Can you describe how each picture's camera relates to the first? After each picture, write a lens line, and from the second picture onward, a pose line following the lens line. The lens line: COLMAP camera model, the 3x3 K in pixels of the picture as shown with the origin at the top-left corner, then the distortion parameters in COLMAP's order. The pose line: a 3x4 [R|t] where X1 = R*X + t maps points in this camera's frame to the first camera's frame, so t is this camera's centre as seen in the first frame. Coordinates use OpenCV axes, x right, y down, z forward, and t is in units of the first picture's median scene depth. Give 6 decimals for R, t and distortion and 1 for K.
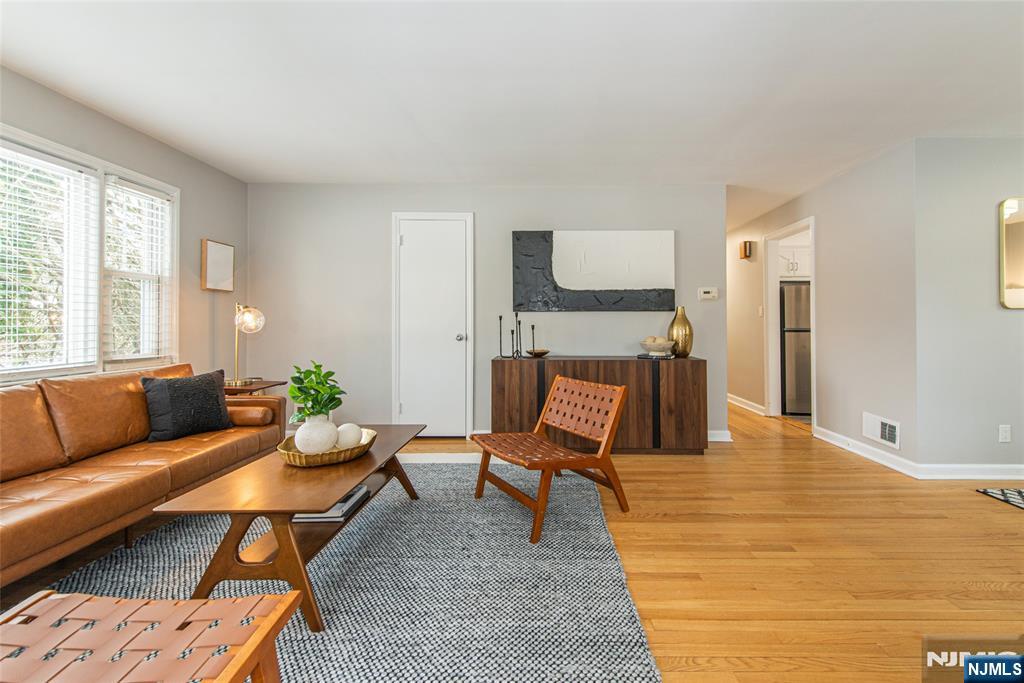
lens RADIAL K [[414.2, 0, 544.4], [0, 414.2, 322.3], [0, 0, 1]] dist [0.009371, -0.000141]
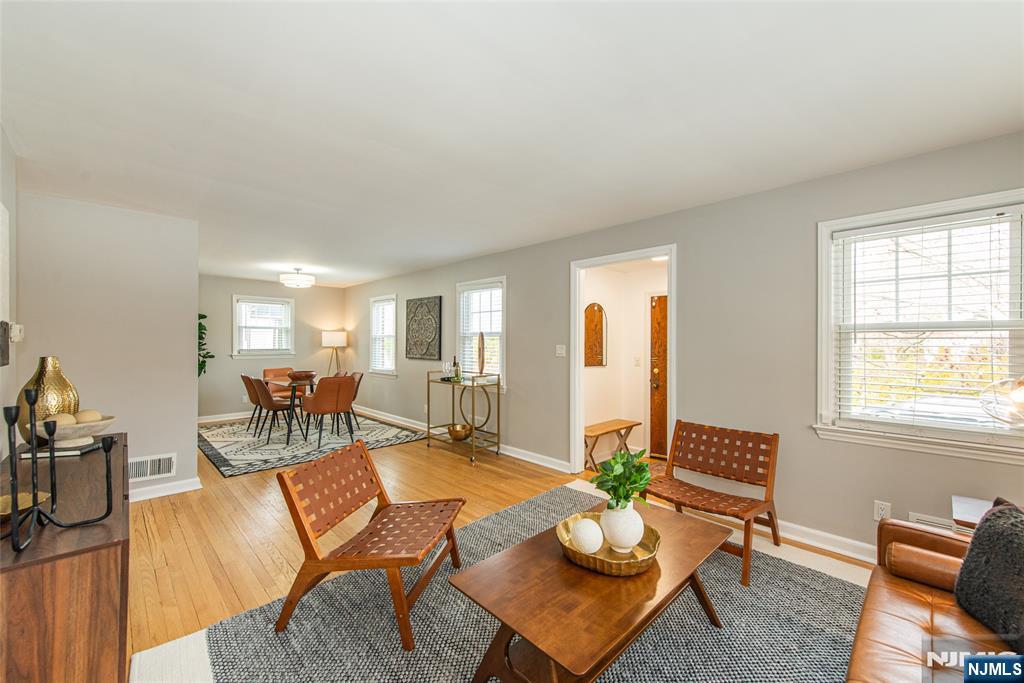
lens RADIAL K [[409.6, 0, 514.8], [0, 409.6, 341.5], [0, 0, 1]] dist [0.010770, -0.000118]
pose [[-0.701999, -0.000049, 0.712178, -0.569597], [-0.003616, 0.999987, -0.003495, -0.063113], [-0.712169, -0.005029, -0.701990, 0.991386]]
